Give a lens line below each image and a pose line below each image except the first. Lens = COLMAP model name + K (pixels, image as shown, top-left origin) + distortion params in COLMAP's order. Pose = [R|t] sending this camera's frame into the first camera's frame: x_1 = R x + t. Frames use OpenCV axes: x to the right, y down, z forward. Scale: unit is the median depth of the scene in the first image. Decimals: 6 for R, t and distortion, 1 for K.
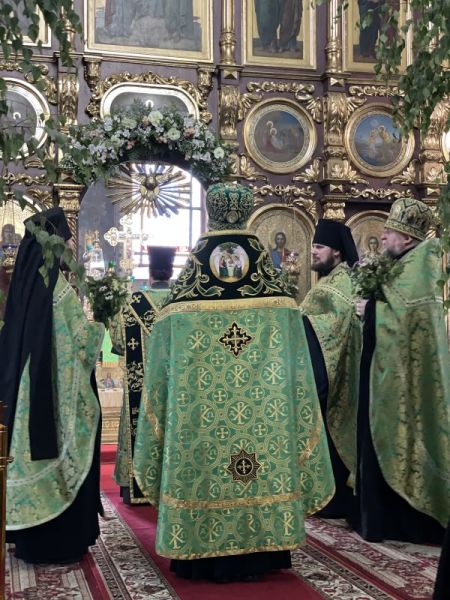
lens RADIAL K [[904.0, 0, 230.5], [0, 904.0, 303.1], [0, 0, 1]] dist [0.148002, 0.000000]
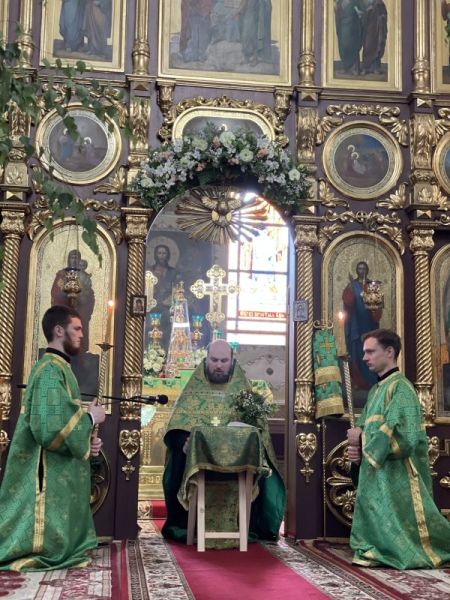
lens RADIAL K [[904.0, 0, 234.0], [0, 904.0, 297.1], [0, 0, 1]] dist [0.148002, 0.000000]
pose [[0.992692, 0.001726, -0.120667, 0.037369], [-0.014726, 0.994158, -0.106930, 0.059807], [0.119777, 0.107925, 0.986917, 0.075650]]
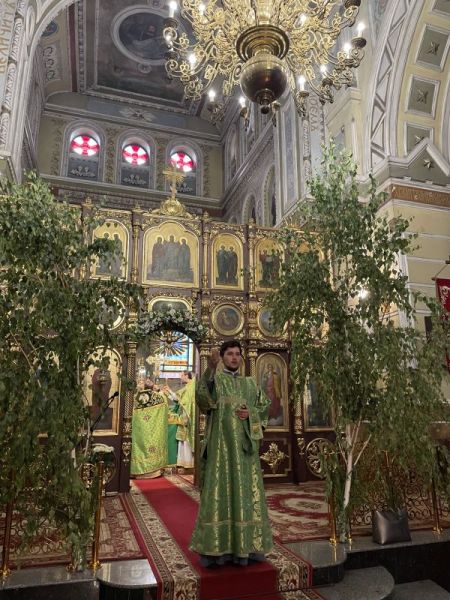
lens RADIAL K [[458.9, 0, 231.1], [0, 458.9, 295.5], [0, 0, 1]] dist [0.099887, -0.097303]
pose [[0.998911, 0.009459, 0.045689, 0.009931], [-0.000611, 0.981802, -0.189905, -0.026772], [-0.046654, 0.189670, 0.980739, -0.123640]]
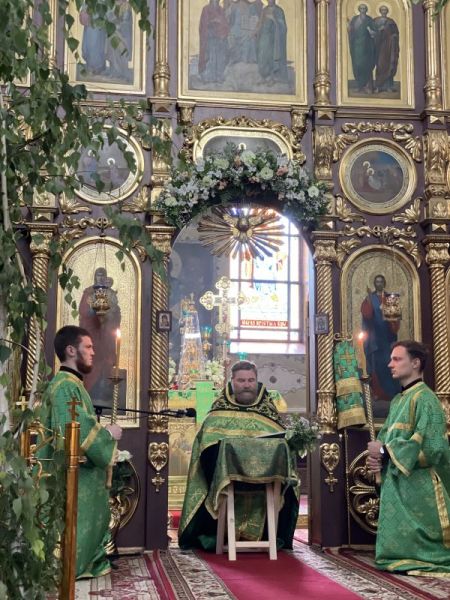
lens RADIAL K [[904.0, 0, 227.8], [0, 904.0, 298.4], [0, 0, 1]] dist [0.148002, 0.000000]
pose [[0.993413, -0.013019, -0.113843, 0.005043], [0.000199, 0.993719, -0.111901, 0.053732], [0.114585, 0.111142, 0.987177, 0.046109]]
